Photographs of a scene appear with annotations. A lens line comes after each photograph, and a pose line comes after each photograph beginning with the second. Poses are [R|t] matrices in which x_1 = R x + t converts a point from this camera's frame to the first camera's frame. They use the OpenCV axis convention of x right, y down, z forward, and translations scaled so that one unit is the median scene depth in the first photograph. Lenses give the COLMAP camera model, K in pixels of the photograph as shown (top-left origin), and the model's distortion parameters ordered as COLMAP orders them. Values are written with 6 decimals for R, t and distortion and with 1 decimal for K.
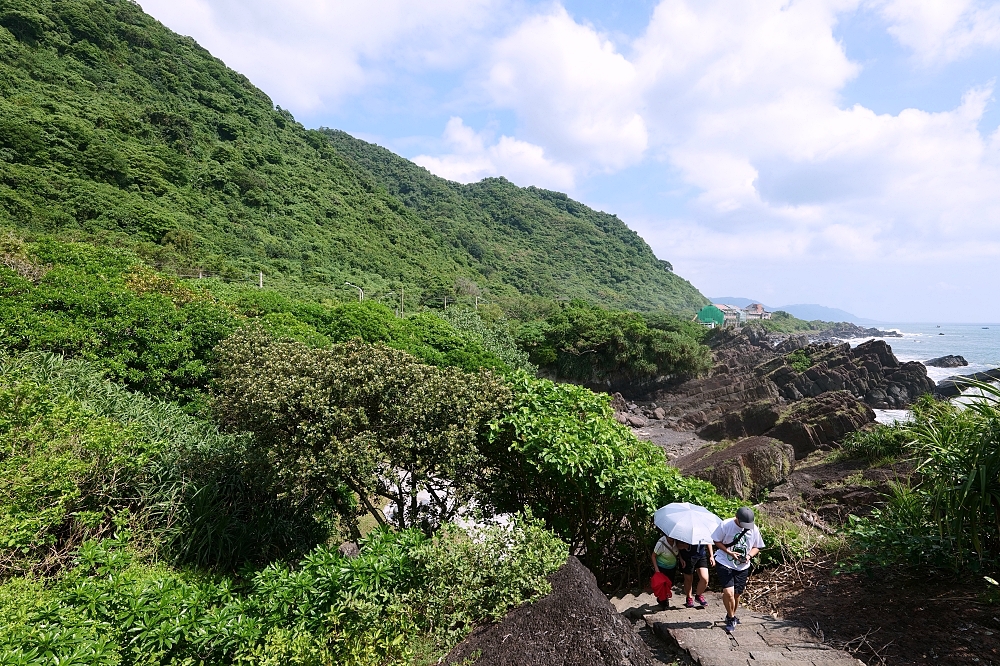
lens RADIAL K [[508.4, 0, 500.0], [0, 508.4, 333.0], [0, 0, 1]] dist [-0.001088, -0.000777]
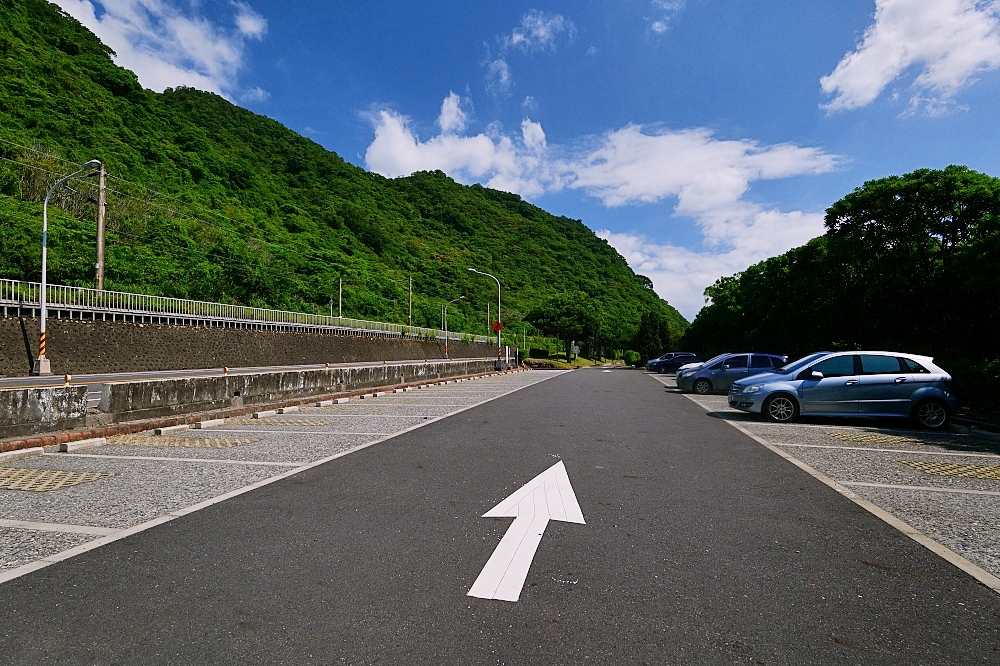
lens RADIAL K [[508.4, 0, 500.0], [0, 508.4, 333.0], [0, 0, 1]] dist [-0.001088, -0.000777]
pose [[0.996458, 0.001255, 0.084083, 0.051666], [0.004212, 0.997889, -0.064812, -0.004149], [-0.083987, 0.064937, 0.994349, 0.344409]]
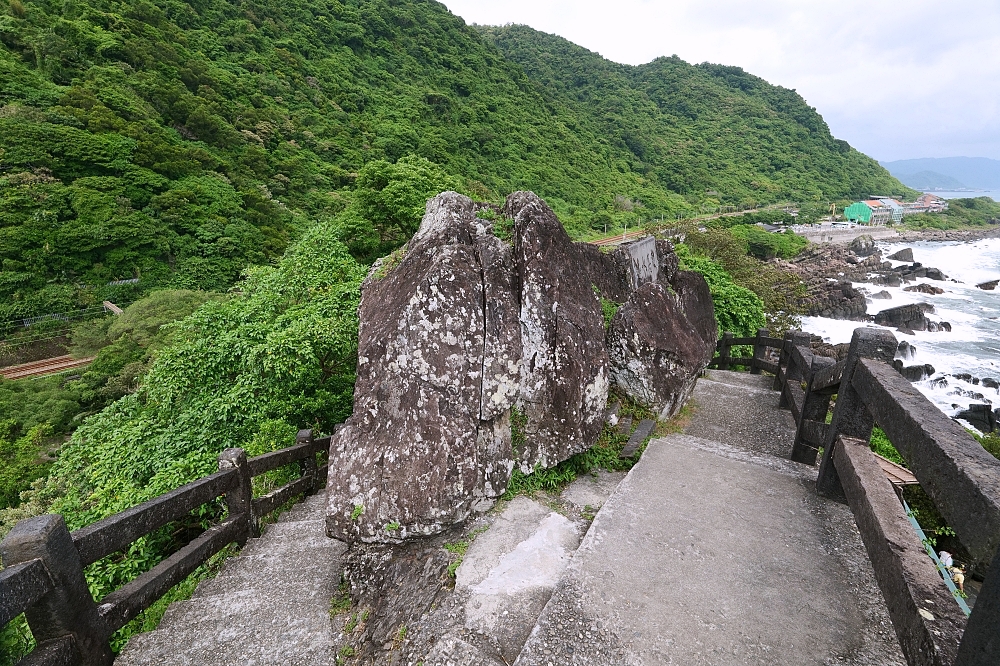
lens RADIAL K [[463.6, 0, 500.0], [0, 463.6, 333.0], [0, 0, 1]] dist [0.013985, -0.006773]
pose [[0.947644, 0.098774, -0.303669, 0.017527], [-0.010220, 0.959853, 0.280317, -0.047207], [0.319166, -0.262537, 0.910608, -0.169127]]
